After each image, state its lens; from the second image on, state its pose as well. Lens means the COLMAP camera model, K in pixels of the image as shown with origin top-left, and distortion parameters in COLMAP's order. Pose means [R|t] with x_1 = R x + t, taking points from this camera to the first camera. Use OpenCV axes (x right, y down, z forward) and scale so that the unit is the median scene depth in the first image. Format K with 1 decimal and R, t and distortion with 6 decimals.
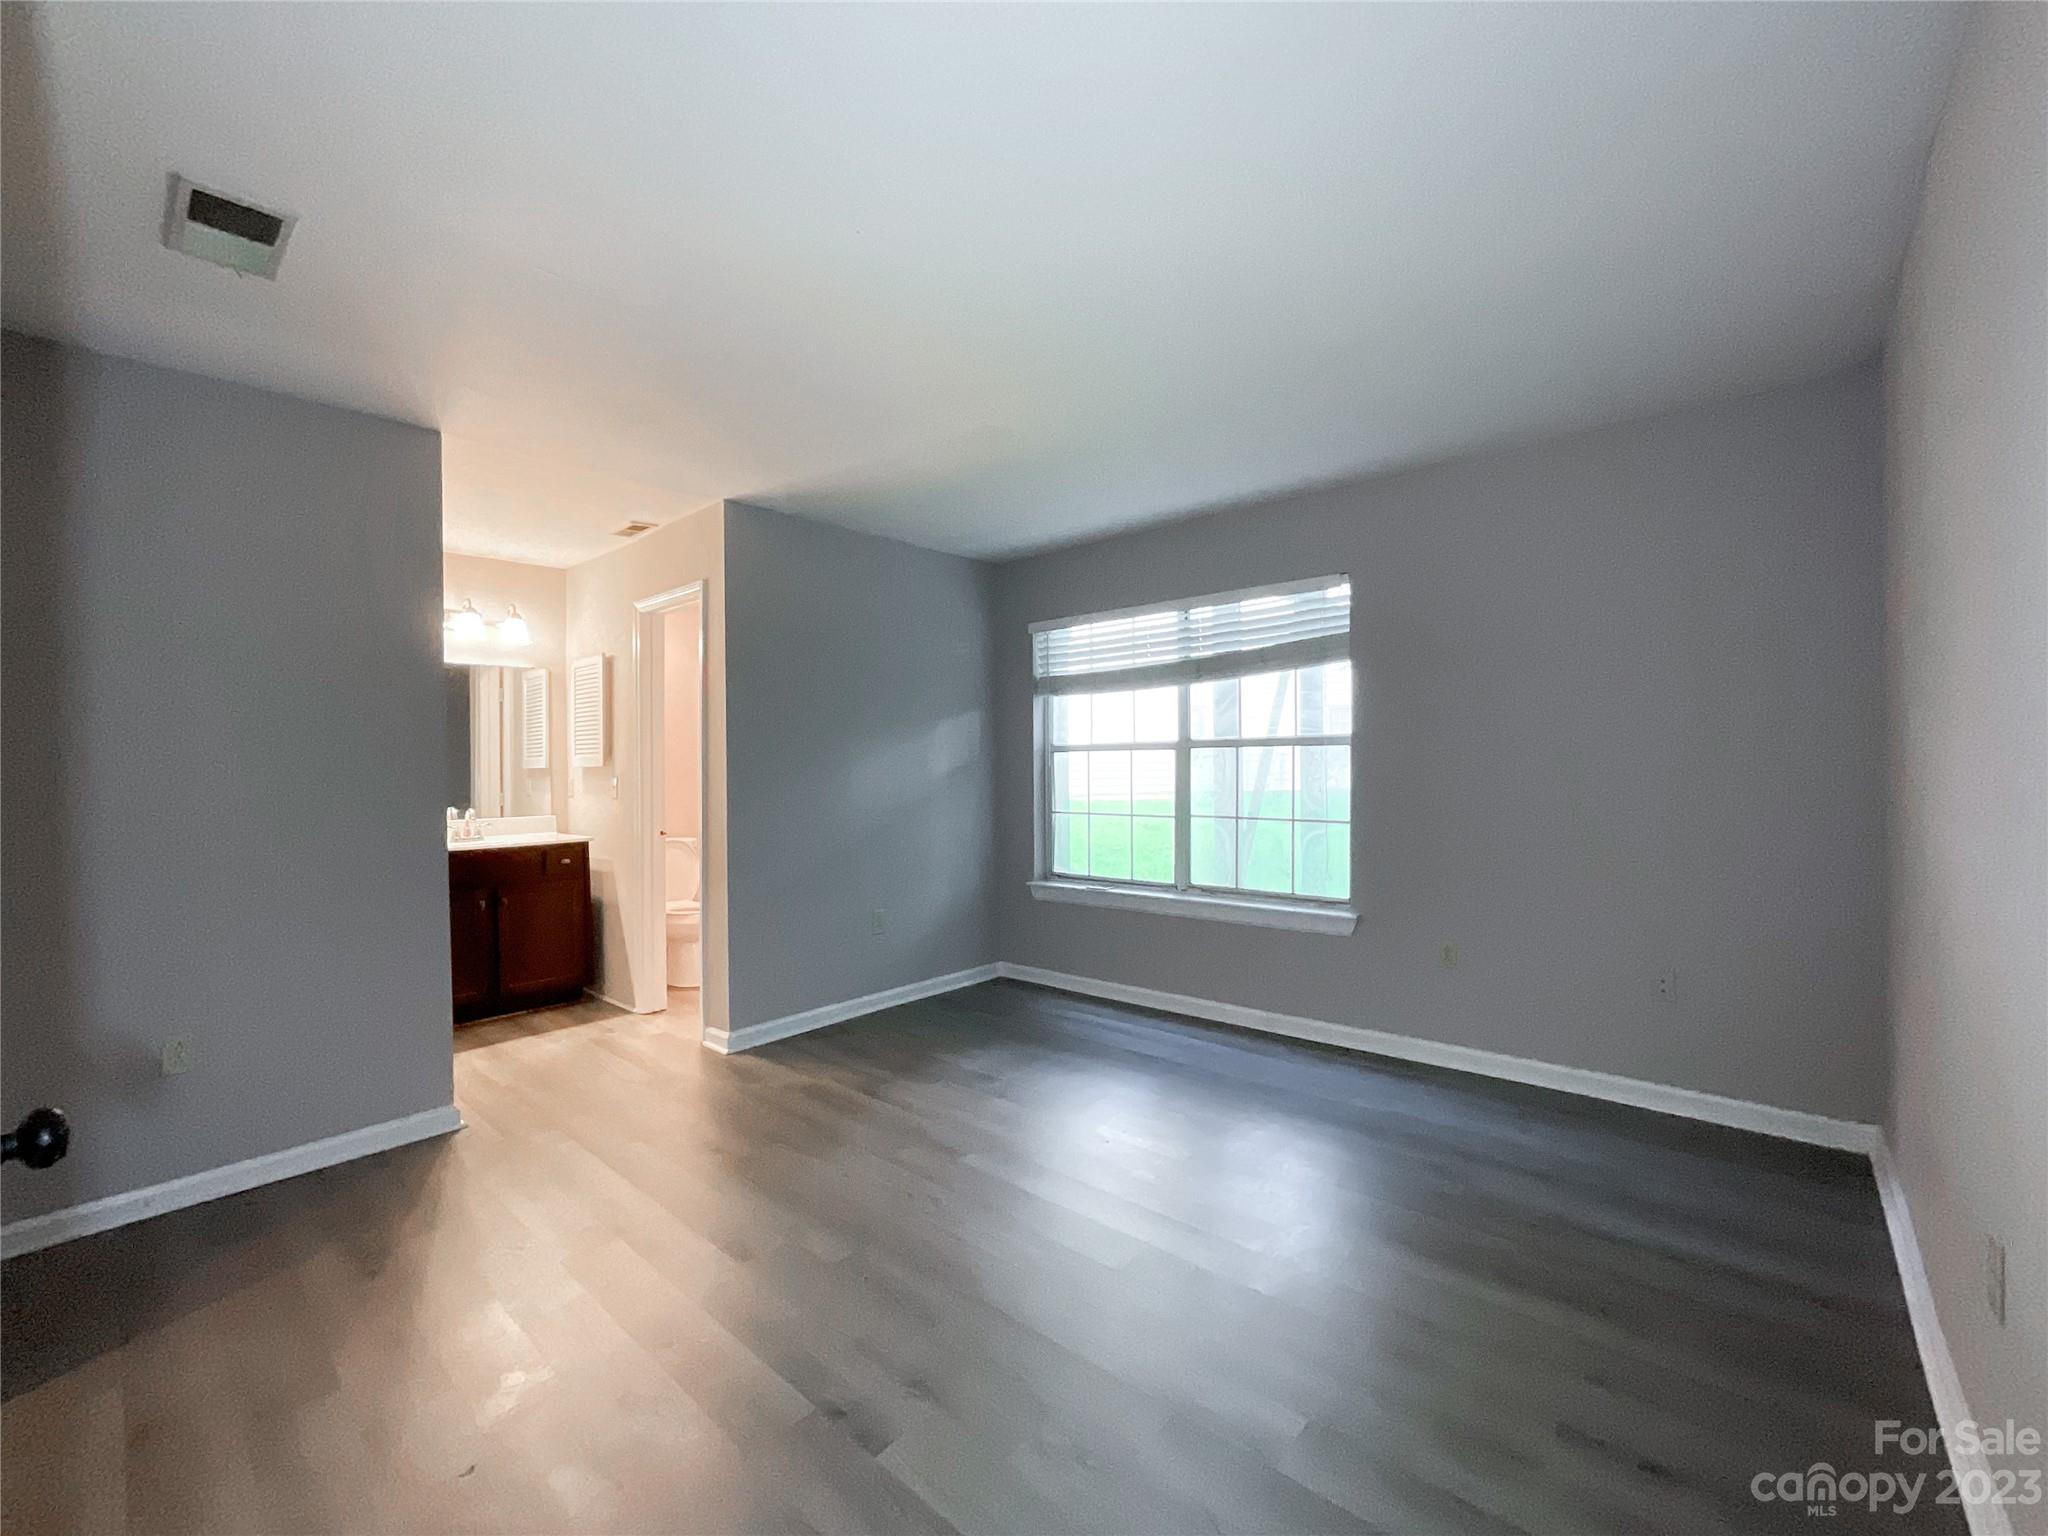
lens RADIAL K [[847.7, 0, 1033.7], [0, 847.7, 766.6], [0, 0, 1]] dist [-0.001656, 0.000254]
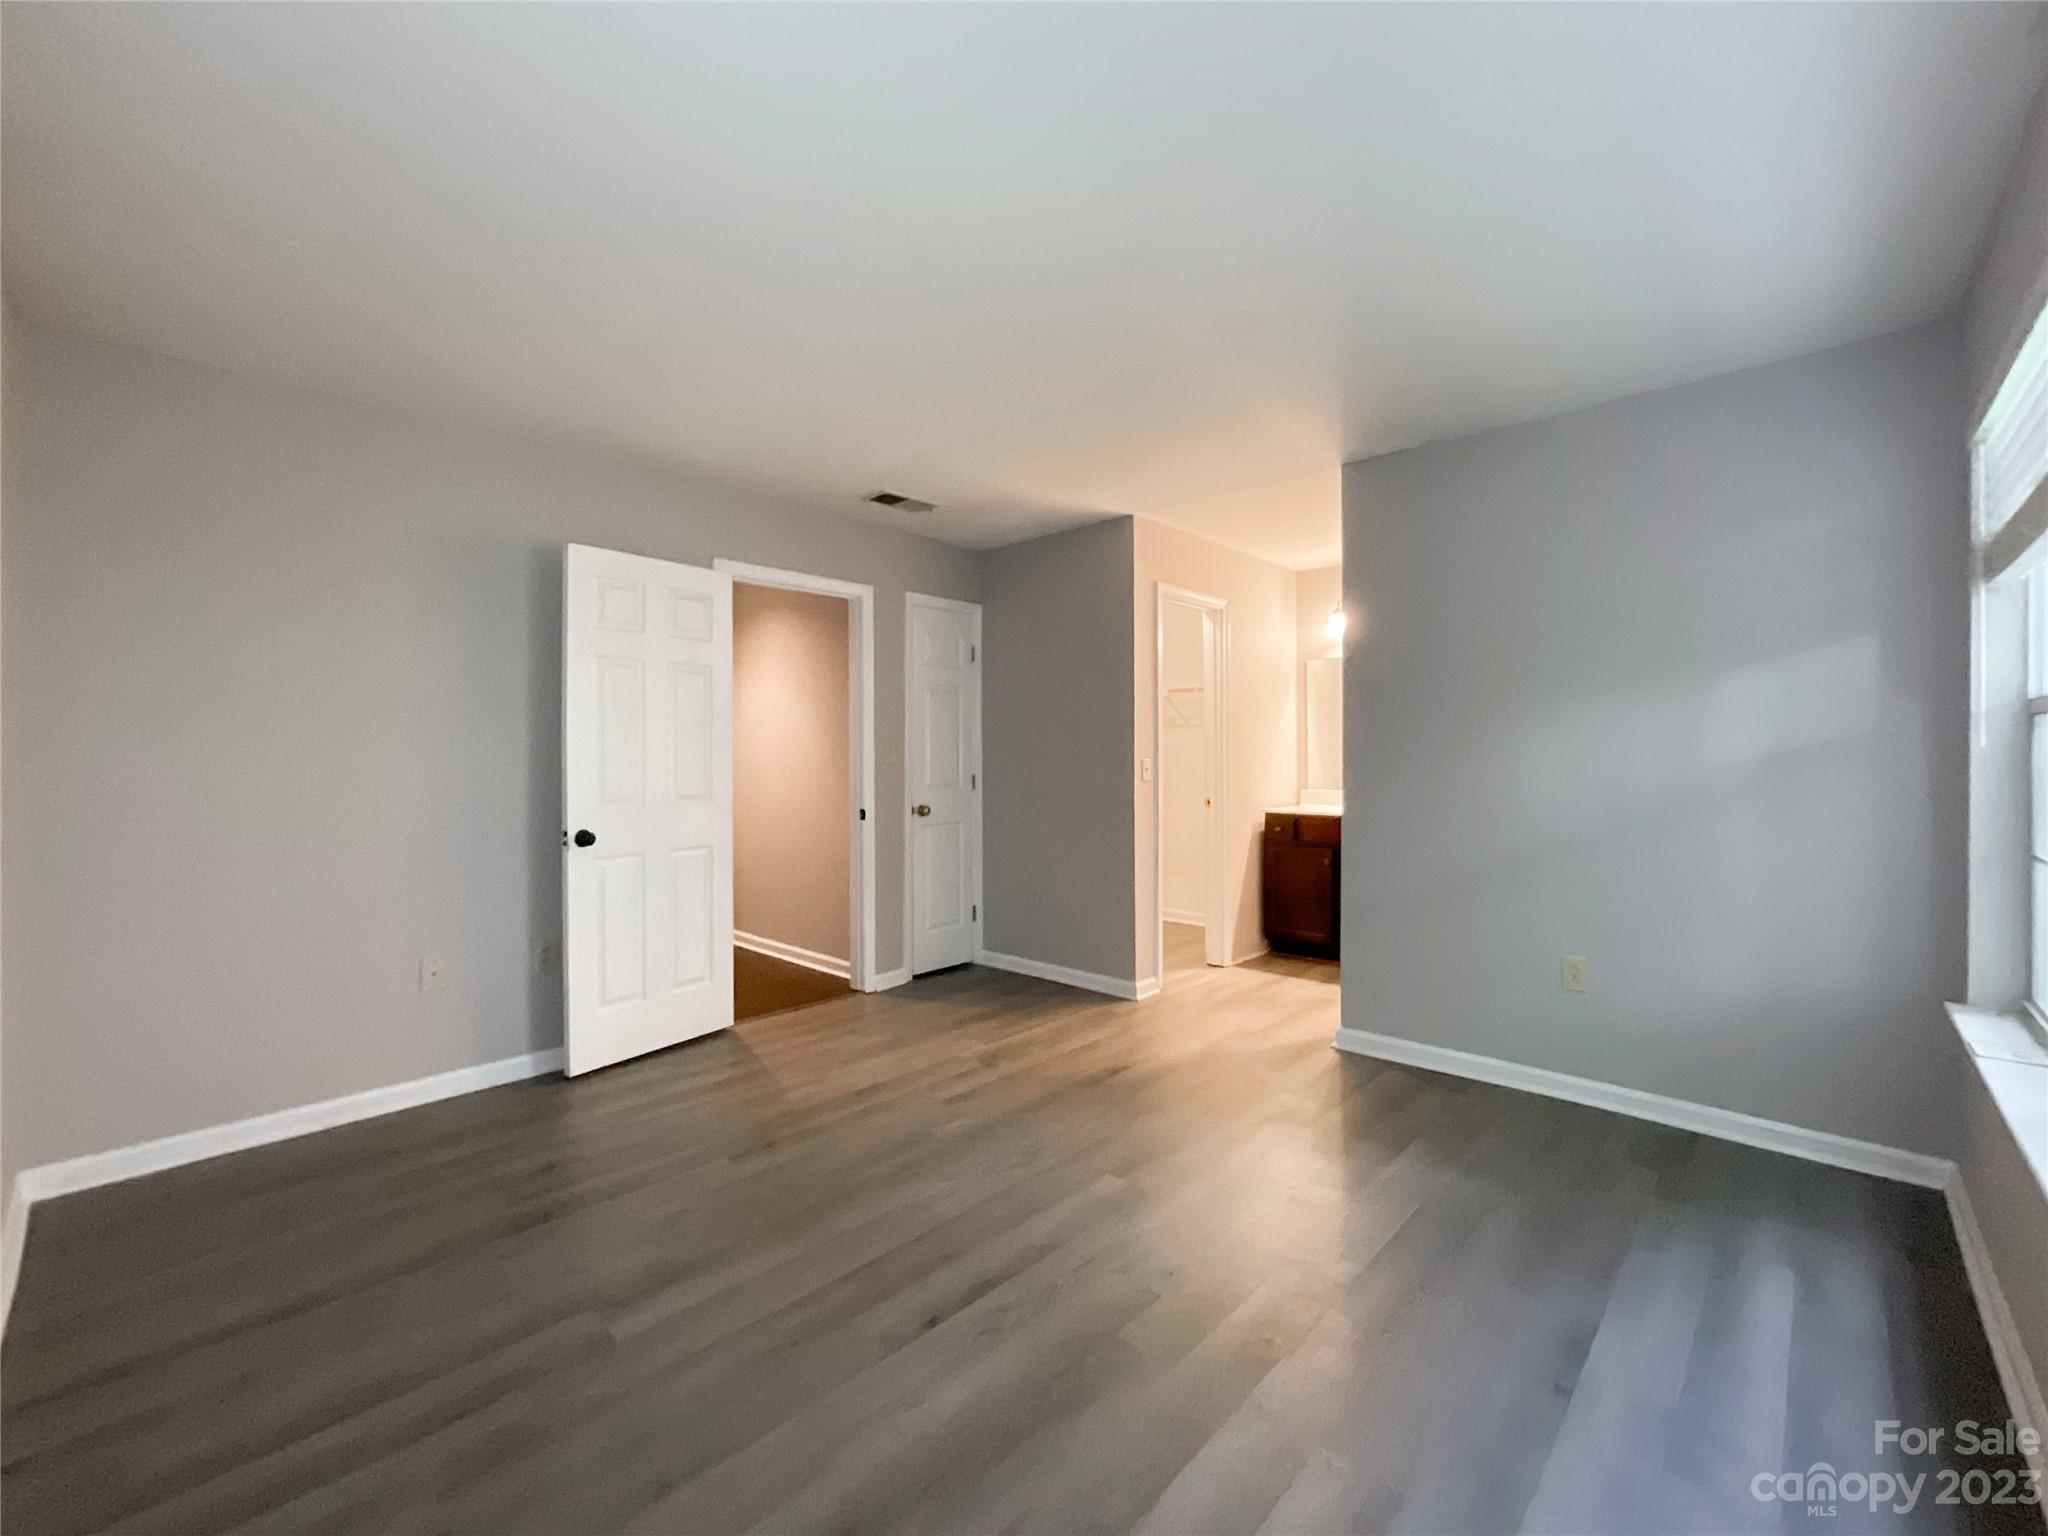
lens RADIAL K [[840.3, 0, 1029.9], [0, 840.3, 745.5], [0, 0, 1]] dist [-0.000346, 0.000112]
pose [[-0.013864, 0.010714, -0.999846, 0.519017], [0.011807, 0.999875, 0.010550, -0.014503], [0.999834, -0.011659, -0.013989, 0.591419]]
